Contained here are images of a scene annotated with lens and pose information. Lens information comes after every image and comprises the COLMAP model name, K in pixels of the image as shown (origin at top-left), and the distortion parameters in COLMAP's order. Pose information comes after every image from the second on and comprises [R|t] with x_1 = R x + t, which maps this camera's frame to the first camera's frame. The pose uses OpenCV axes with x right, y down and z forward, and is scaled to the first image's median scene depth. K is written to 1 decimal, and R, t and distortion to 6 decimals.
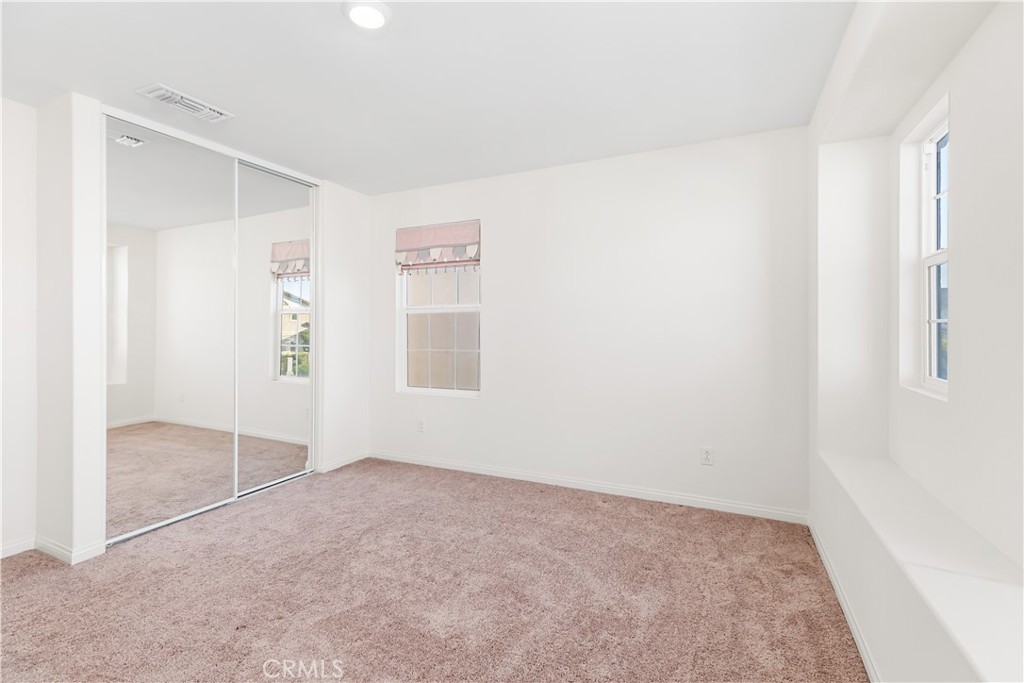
lens RADIAL K [[456.8, 0, 507.3], [0, 456.8, 332.4], [0, 0, 1]] dist [0.002123, 0.000175]
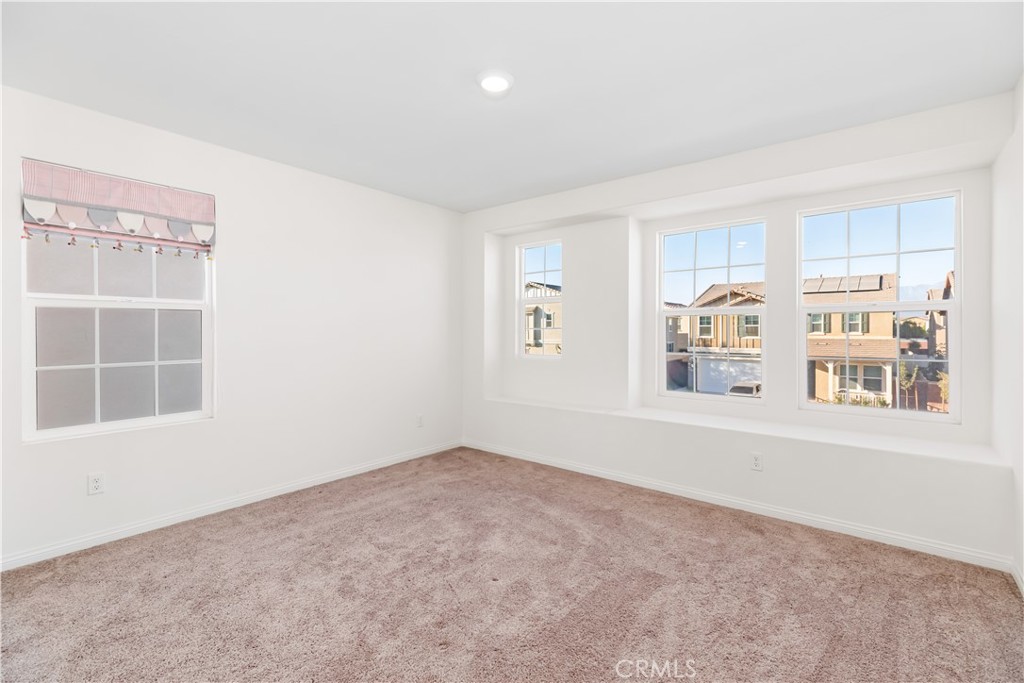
lens RADIAL K [[456.8, 0, 507.3], [0, 456.8, 332.4], [0, 0, 1]] dist [0.002123, 0.000175]
pose [[0.240906, -0.001724, 0.970547, -0.701925], [0.005485, 0.999985, 0.000415, -0.004903], [-0.970533, 0.005223, 0.240911, 0.302138]]
